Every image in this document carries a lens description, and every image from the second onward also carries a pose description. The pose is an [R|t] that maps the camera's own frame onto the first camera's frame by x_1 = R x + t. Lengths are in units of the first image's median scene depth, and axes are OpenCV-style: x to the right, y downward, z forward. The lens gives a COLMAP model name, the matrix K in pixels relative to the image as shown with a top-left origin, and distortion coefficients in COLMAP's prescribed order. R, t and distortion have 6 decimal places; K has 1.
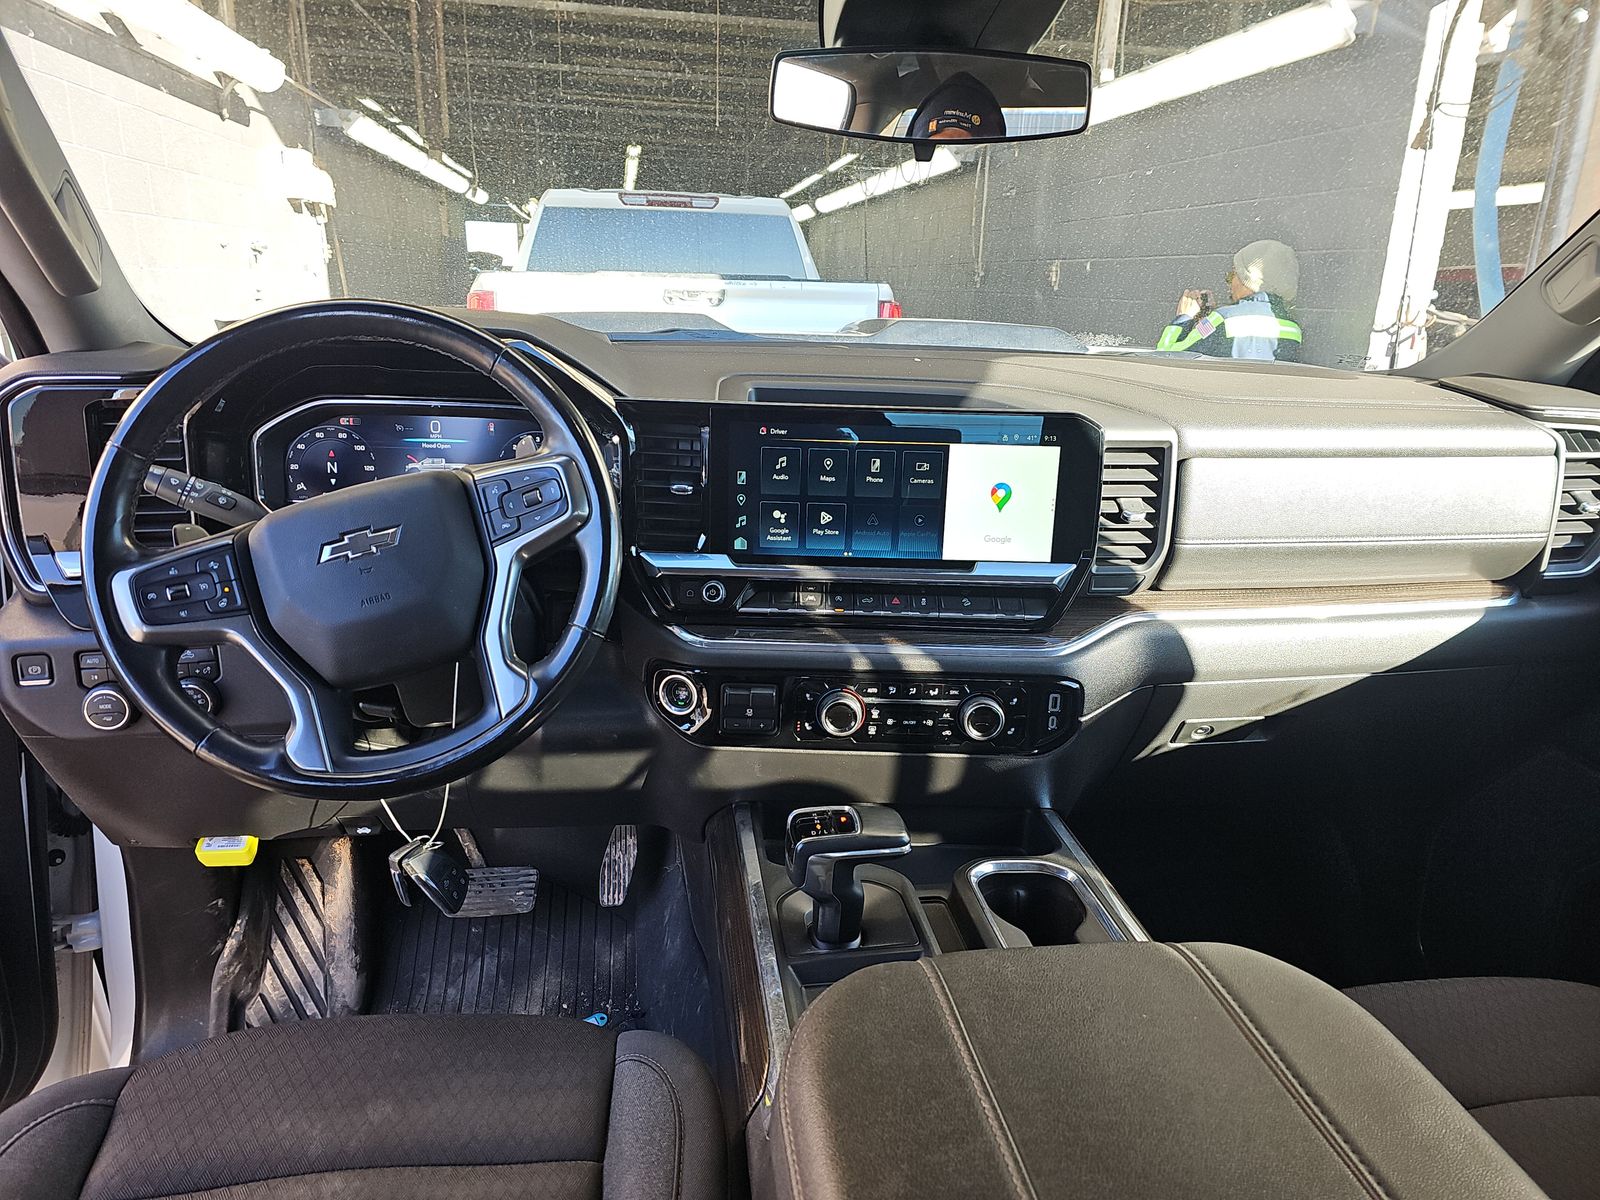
lens RADIAL K [[1067.4, 0, 800.0], [0, 1067.4, 600.0], [0, 0, 1]] dist [0.040855, -0.003696]
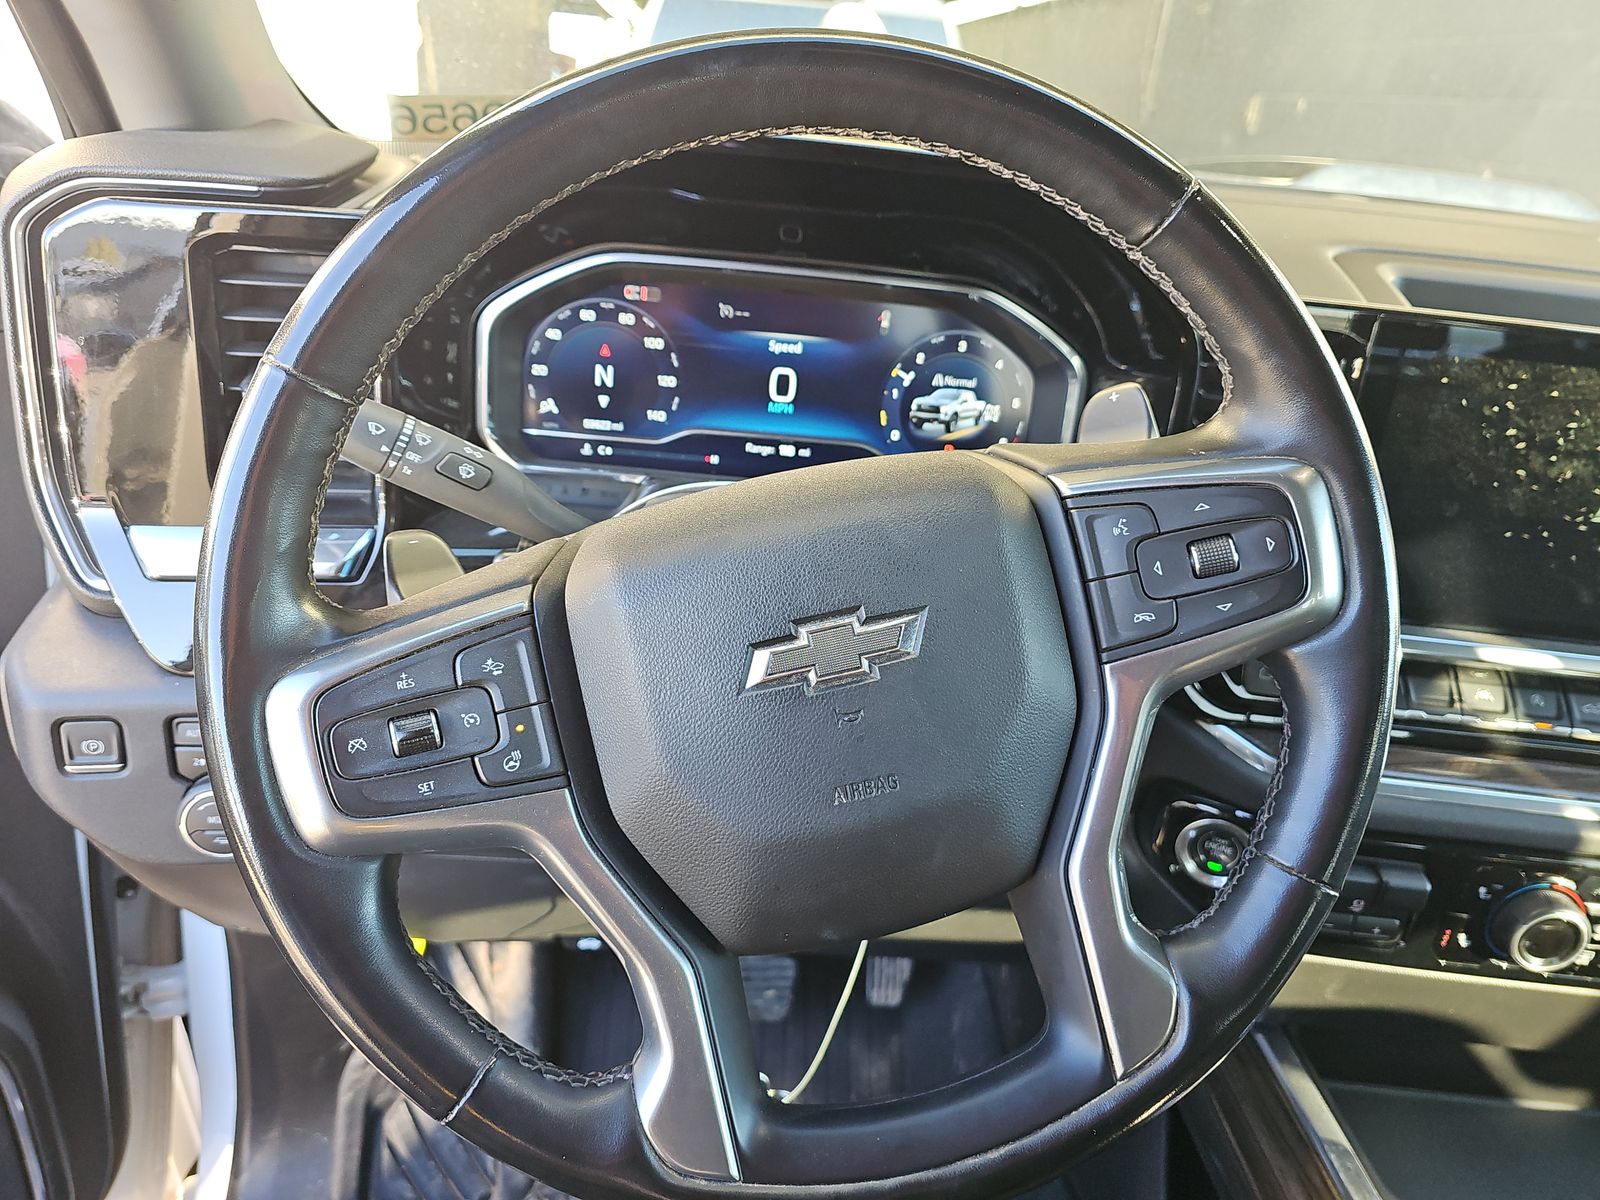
lens RADIAL K [[1067.6, 0, 799.7], [0, 1067.6, 570.6], [0, 0, 1]] dist [0.048333, -0.046065]
pose [[0.996039, 0.083330, -0.031010, -0.368876], [-0.078999, 0.989453, 0.121414, -0.118054], [0.040801, -0.118483, 0.992117, 0.527086]]
